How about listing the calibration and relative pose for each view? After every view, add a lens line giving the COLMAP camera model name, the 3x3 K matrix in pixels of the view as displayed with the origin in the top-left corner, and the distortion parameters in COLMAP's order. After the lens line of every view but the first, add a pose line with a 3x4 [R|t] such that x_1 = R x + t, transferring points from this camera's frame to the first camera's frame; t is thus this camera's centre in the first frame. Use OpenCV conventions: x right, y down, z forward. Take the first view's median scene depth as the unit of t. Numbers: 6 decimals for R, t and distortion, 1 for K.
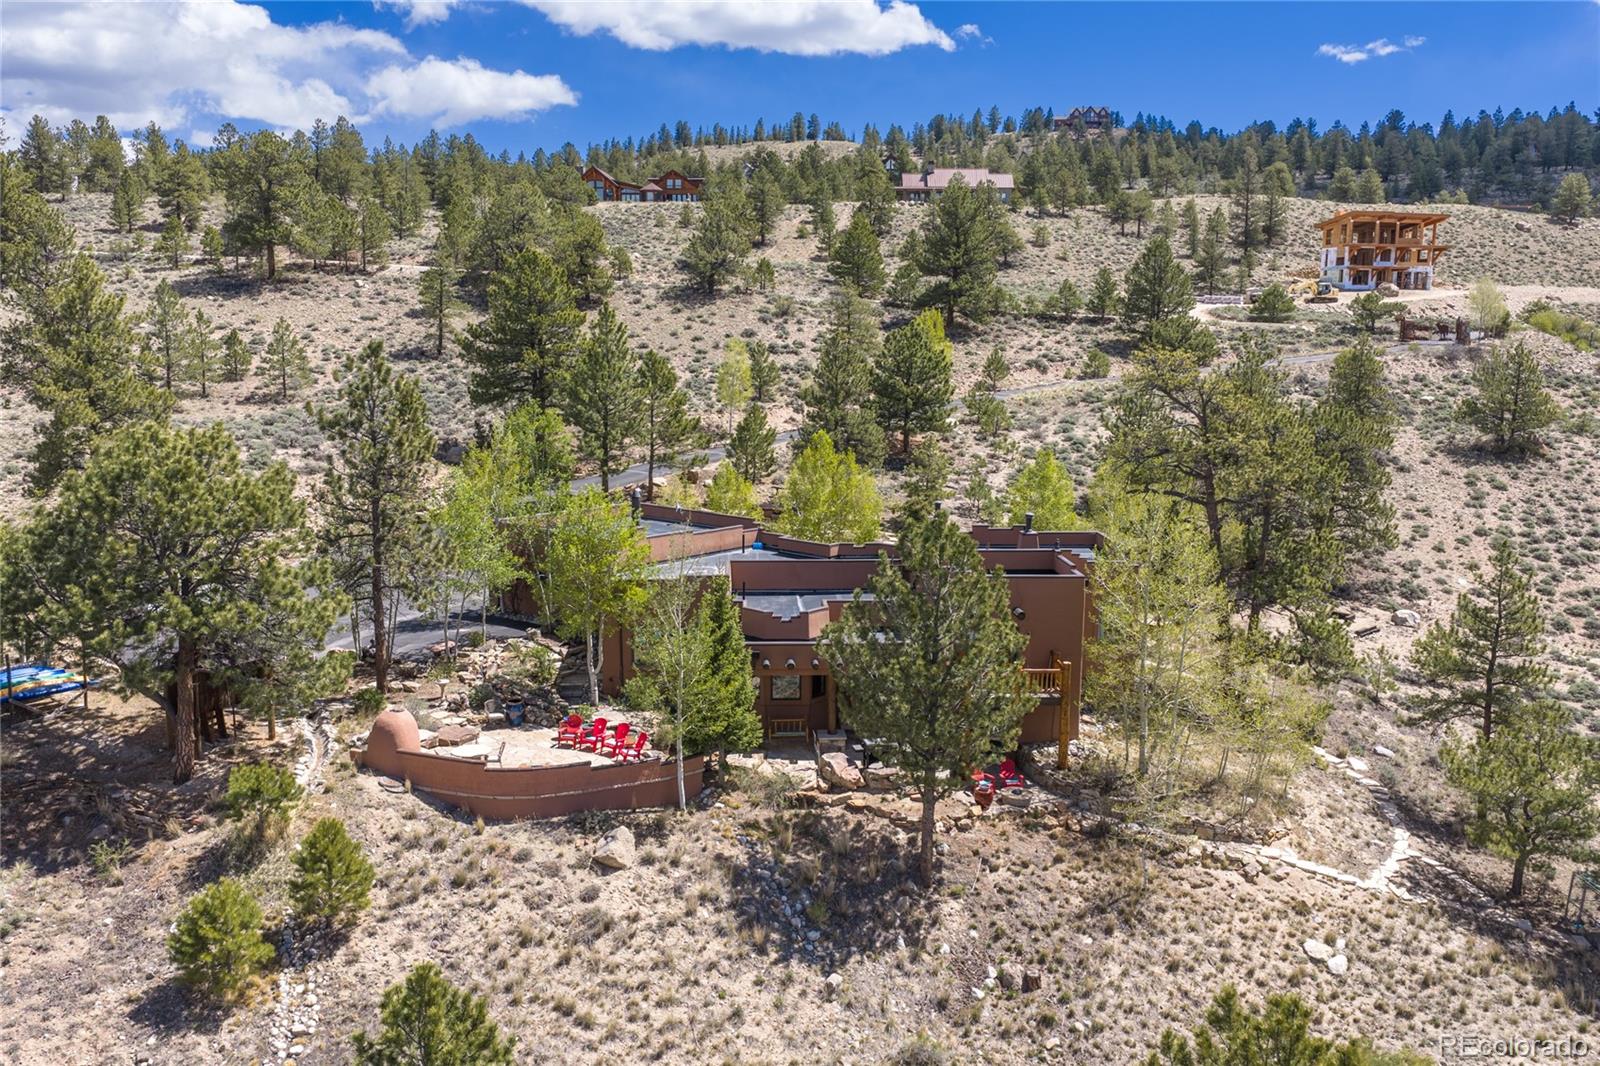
lens RADIAL K [[1336.3, 0, 793.6], [0, 1336.3, 532.2], [0, 0, 1]] dist [0.032842, -0.056810]
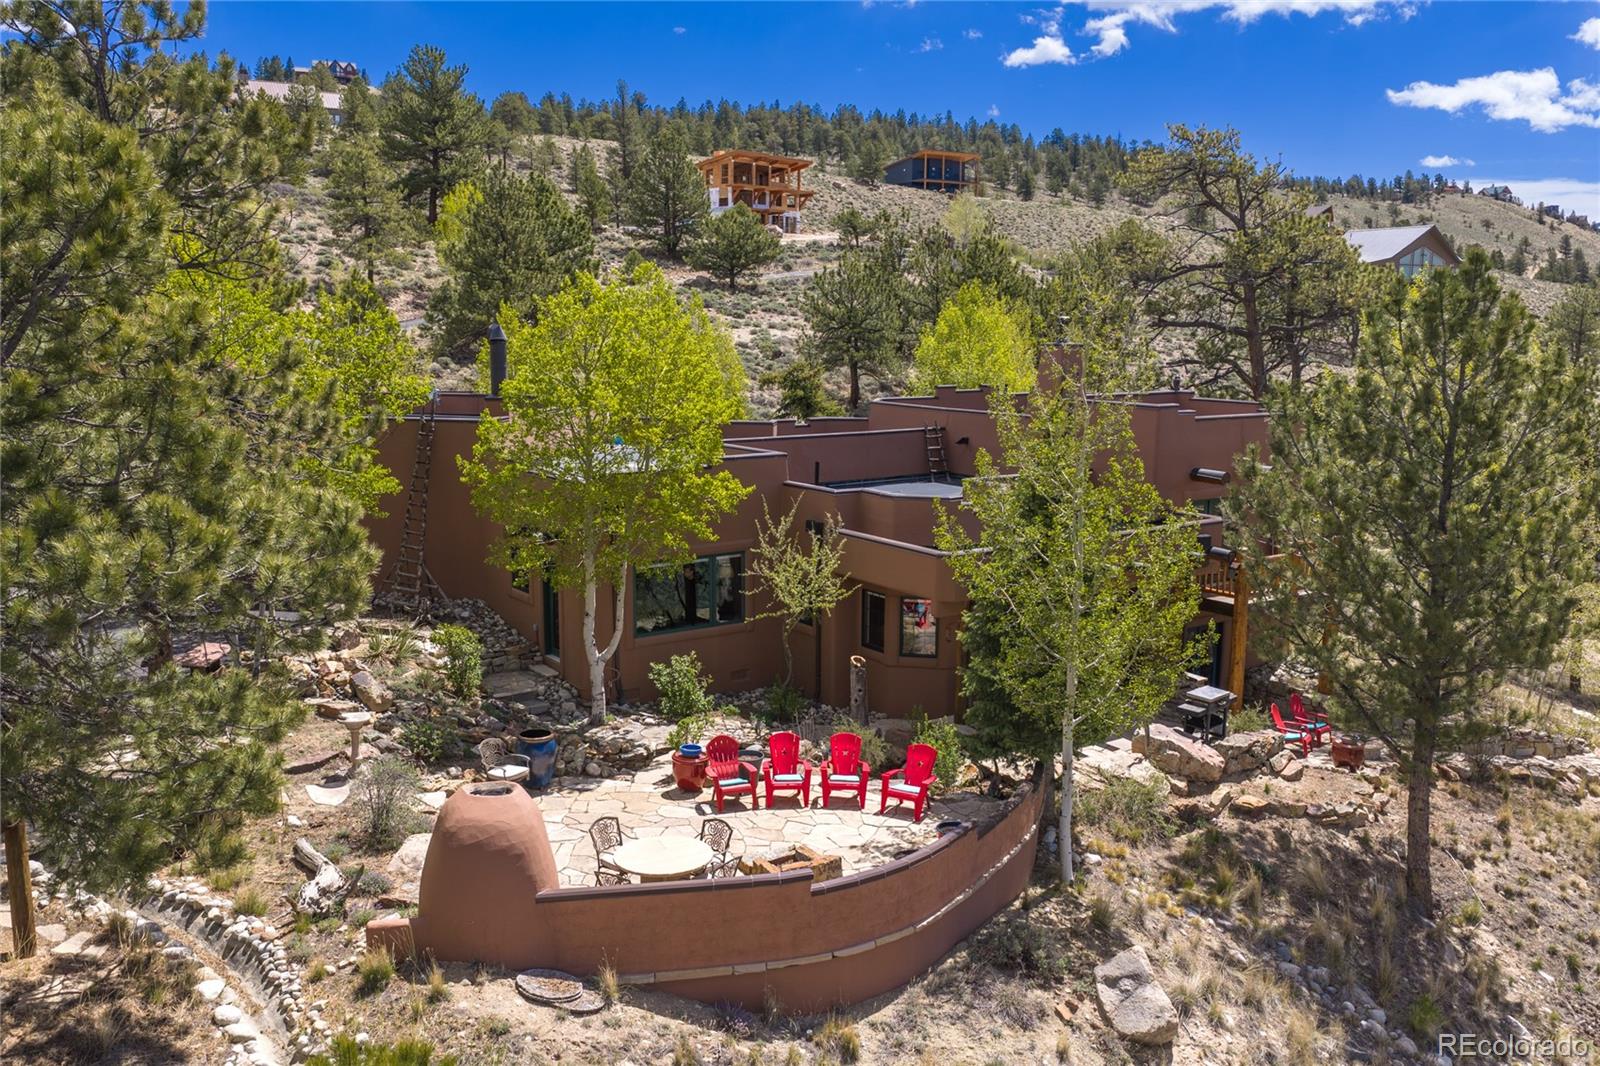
lens RADIAL K [[1336.3, 0, 806.7], [0, 1336.3, 531.0], [0, 0, 1]] dist [0.032842, -0.056810]
pose [[0.842462, -0.087097, 0.531669, -0.345457], [0.082023, 0.996077, 0.033206, 0.047767], [-0.532476, 0.015634, 0.846301, 0.536465]]
